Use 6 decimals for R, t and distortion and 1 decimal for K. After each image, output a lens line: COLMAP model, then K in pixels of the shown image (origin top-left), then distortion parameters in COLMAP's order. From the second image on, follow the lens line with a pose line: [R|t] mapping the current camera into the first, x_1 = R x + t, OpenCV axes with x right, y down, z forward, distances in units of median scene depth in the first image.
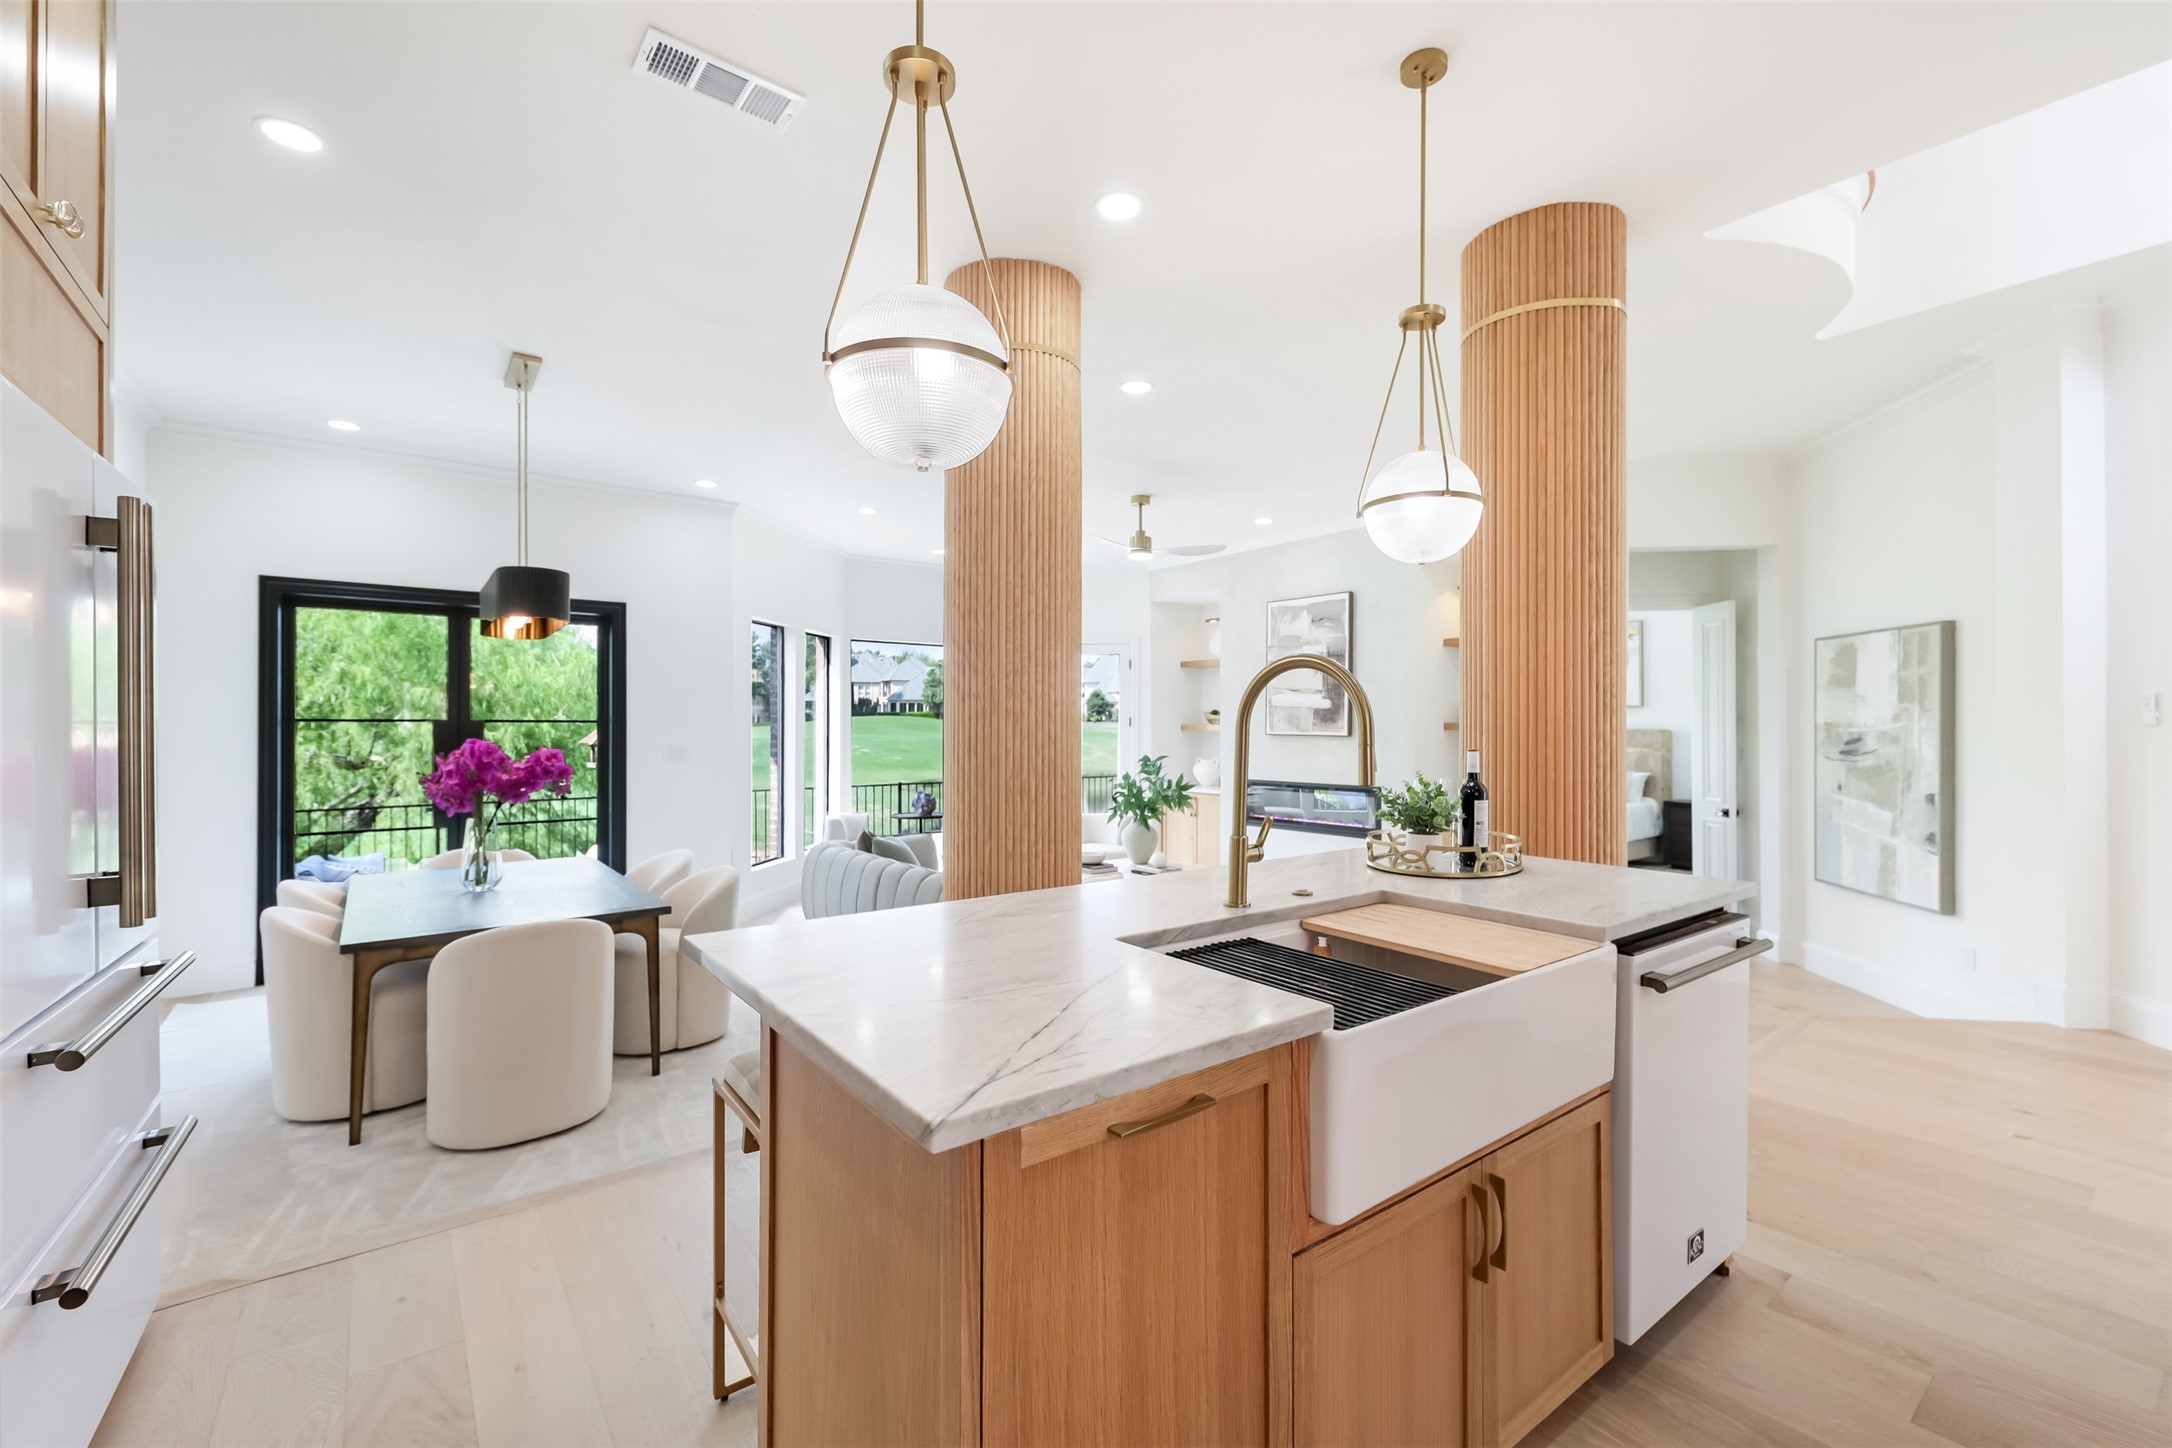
lens RADIAL K [[903.9, 0, 1095.9], [0, 903.9, 727.8], [0, 0, 1]] dist [0.001146, -0.000132]
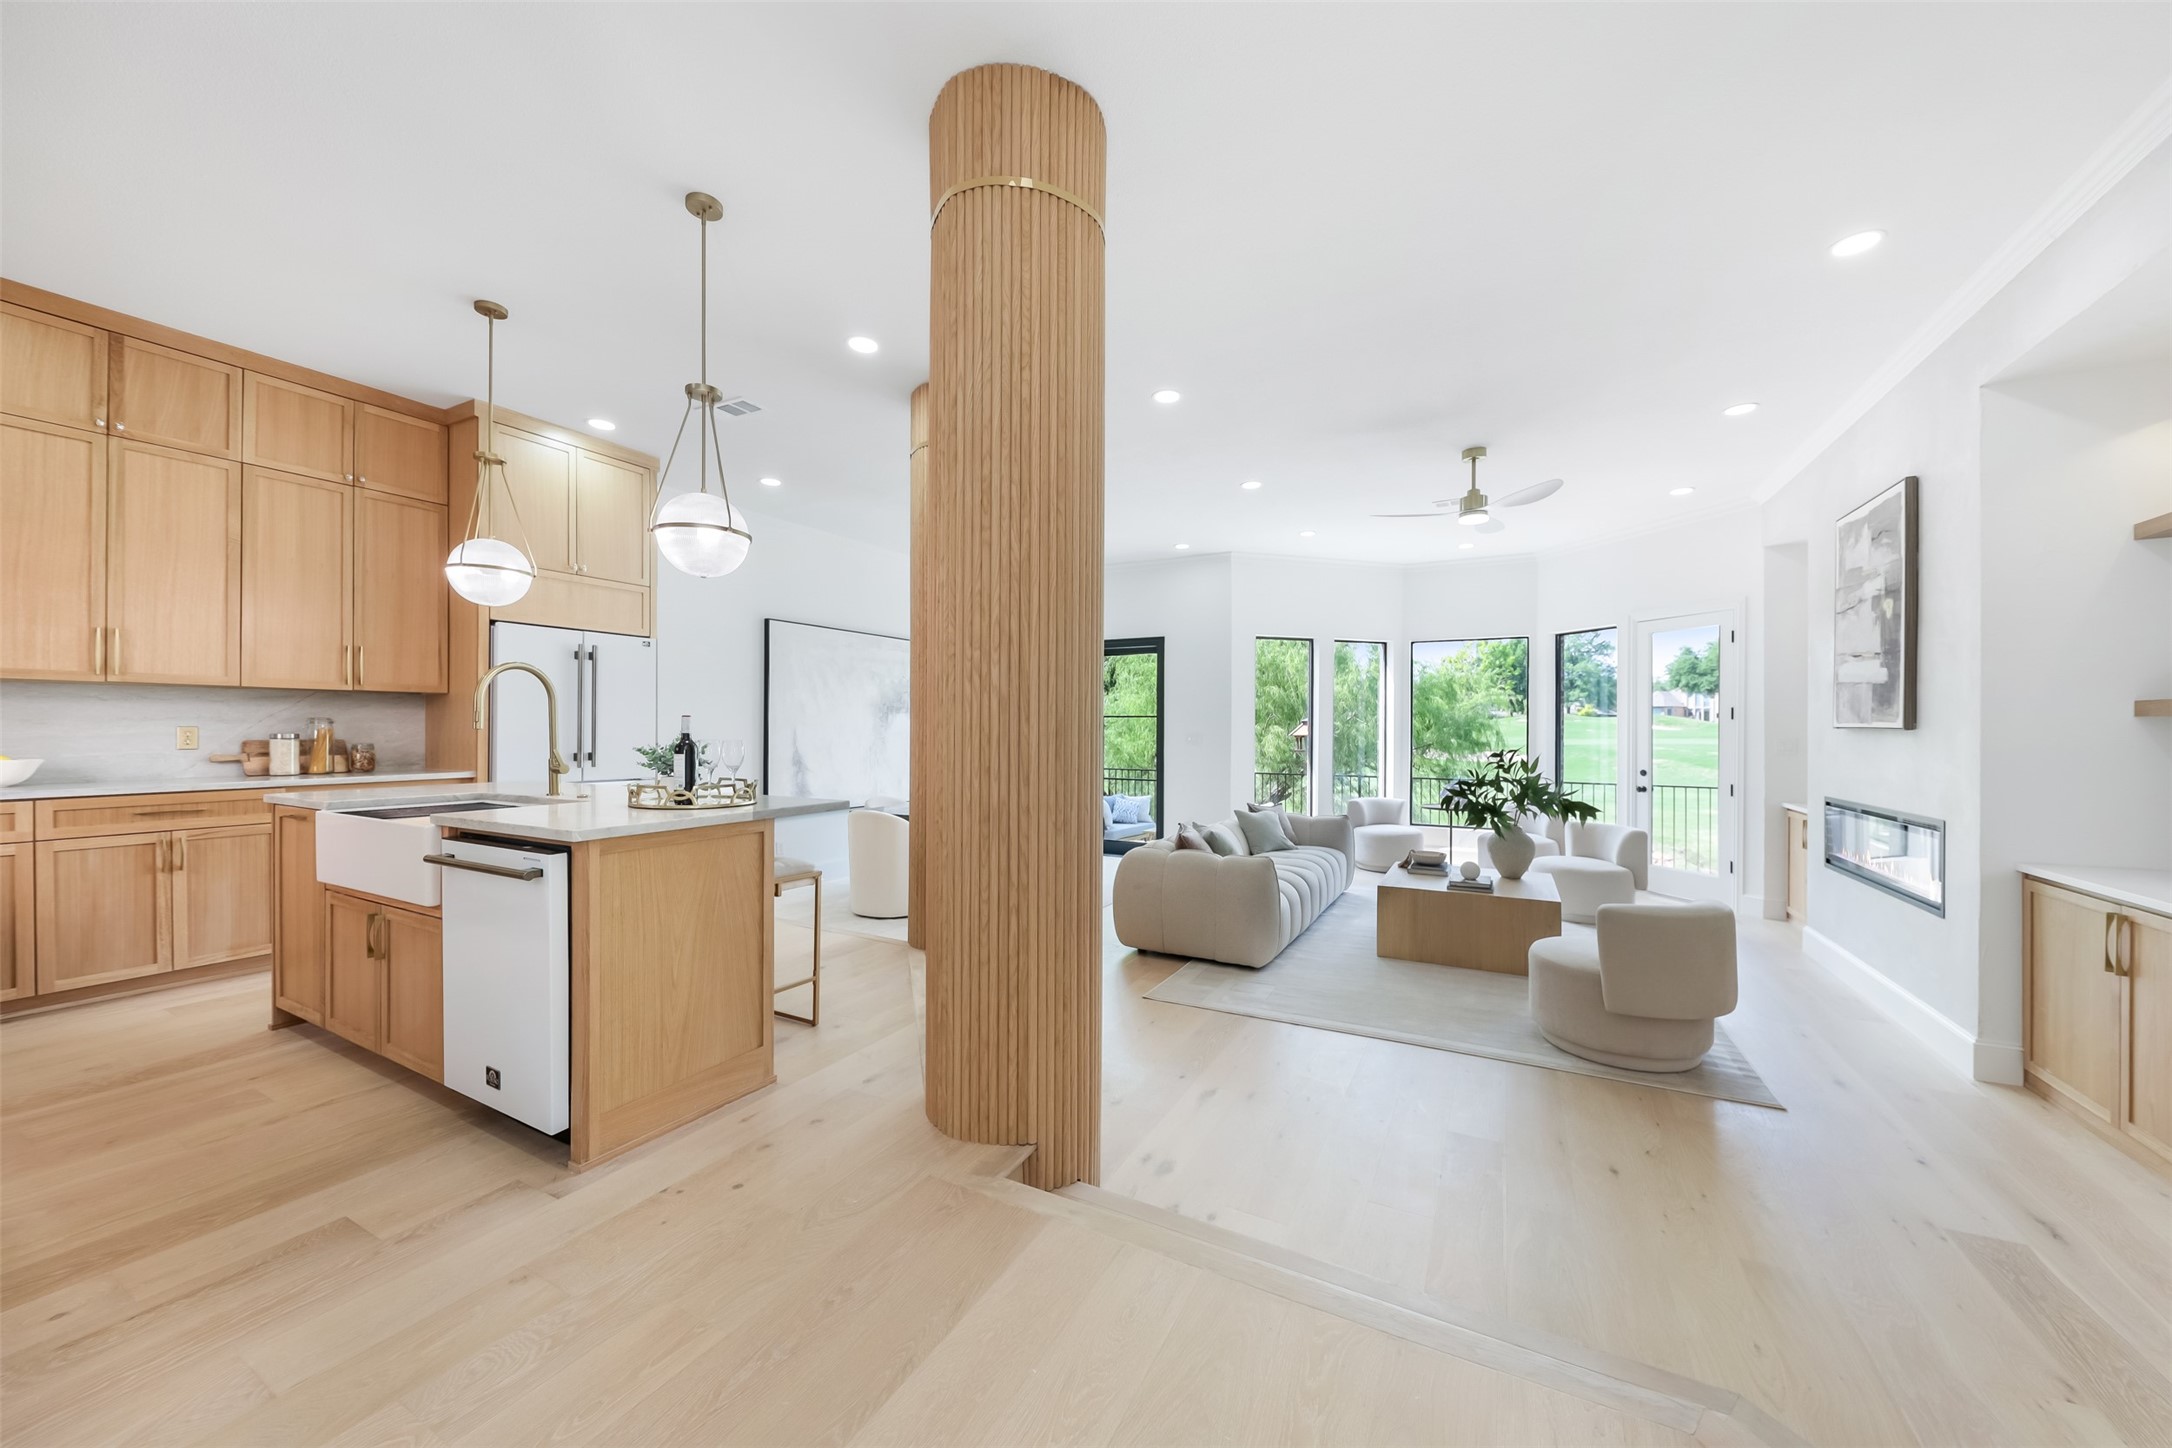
lens RADIAL K [[792.3, 0, 1091.8], [0, 792.3, 727.9], [0, 0, 1]] dist [-0.000353, -0.000106]
pose [[0.432255, -0.006644, -0.901727, 0.568174], [0.001619, 0.999977, -0.006592, 0.012392], [0.901750, 0.001390, 0.432256, 0.347248]]
